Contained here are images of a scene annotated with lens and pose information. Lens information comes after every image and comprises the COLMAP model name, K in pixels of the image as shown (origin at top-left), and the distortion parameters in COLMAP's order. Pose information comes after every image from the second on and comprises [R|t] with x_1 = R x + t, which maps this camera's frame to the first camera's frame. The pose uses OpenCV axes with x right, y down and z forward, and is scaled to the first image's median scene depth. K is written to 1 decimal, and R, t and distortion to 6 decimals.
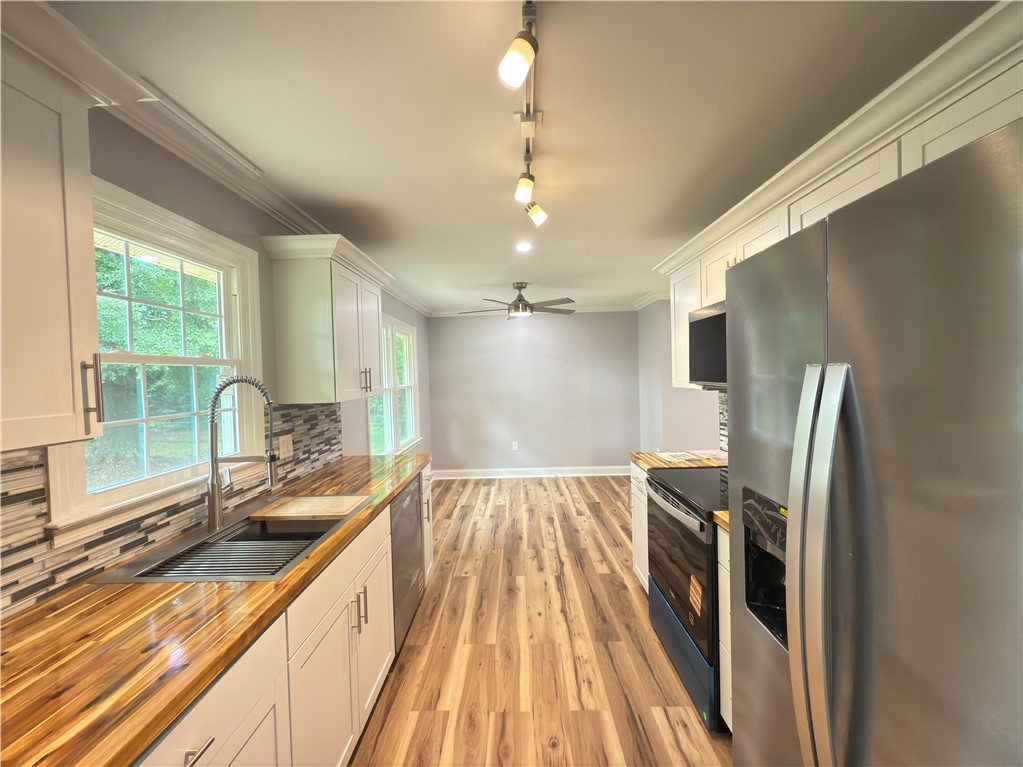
lens RADIAL K [[407.2, 0, 508.3], [0, 407.2, 384.6], [0, 0, 1]] dist [0.000686, 0.000166]
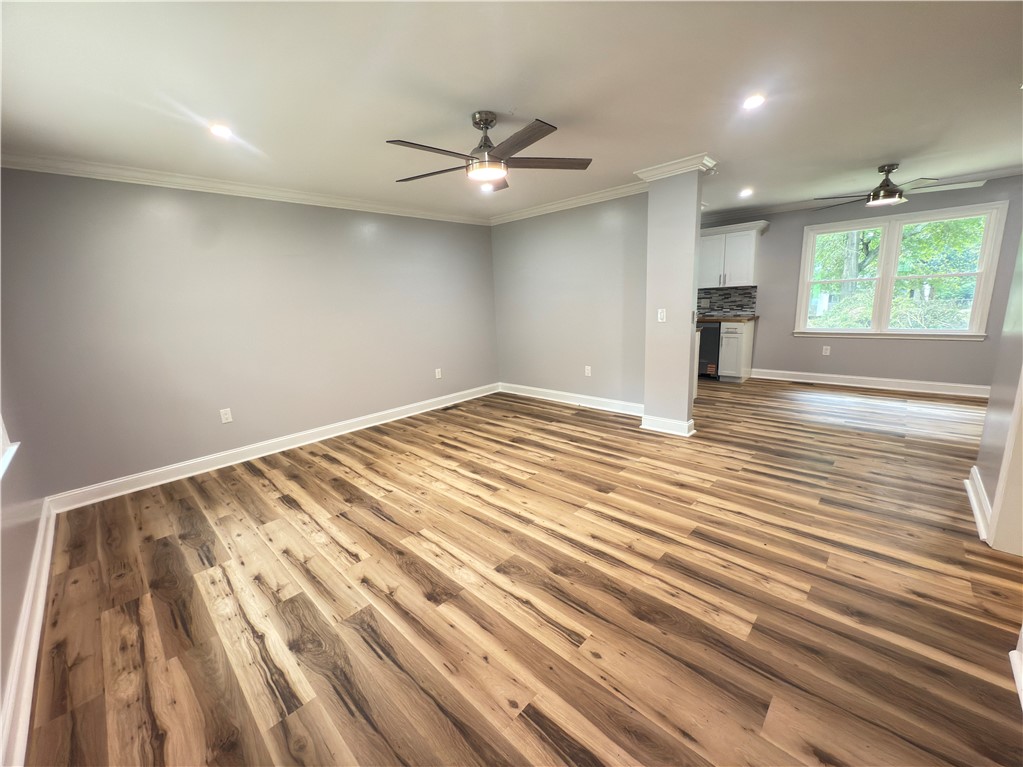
lens RADIAL K [[407.2, 0, 510.4], [0, 407.2, 382.3], [0, 0, 1]] dist [0.000686, 0.000166]
pose [[-0.674866, 0.210017, -0.707424, 2.335973], [0.049449, 0.969362, 0.240607, -0.063079], [0.736282, 0.127396, -0.664575, 1.783674]]
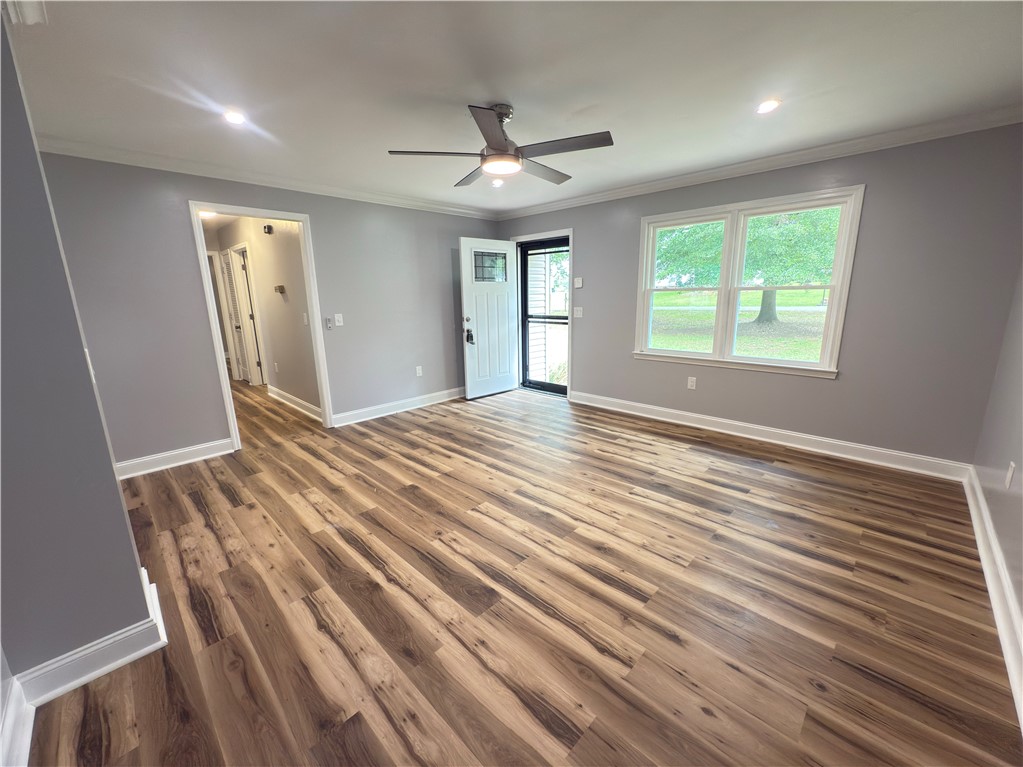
lens RADIAL K [[407.2, 0, 508.9], [0, 407.2, 378.5], [0, 0, 1]] dist [0.000686, 0.000166]
pose [[0.686172, -0.130911, 0.715563, 0.772910], [0.015320, 0.986056, 0.165706, 0.019444], [-0.727278, -0.102740, 0.678610, 0.255432]]
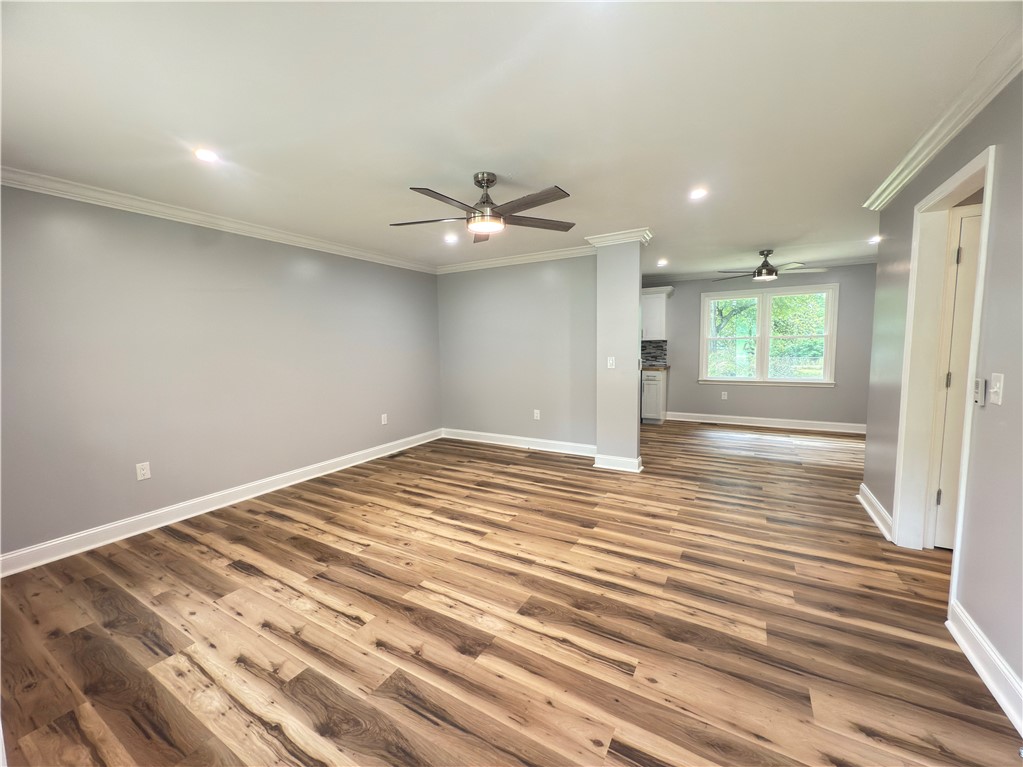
lens RADIAL K [[407.2, 0, 510.6], [0, 407.2, 381.9], [0, 0, 1]] dist [0.000686, 0.000166]
pose [[-0.484513, 0.118730, -0.866689, 2.507832], [0.010836, 0.991485, 0.129768, -0.055297], [0.874717, 0.053483, -0.481674, 1.605280]]
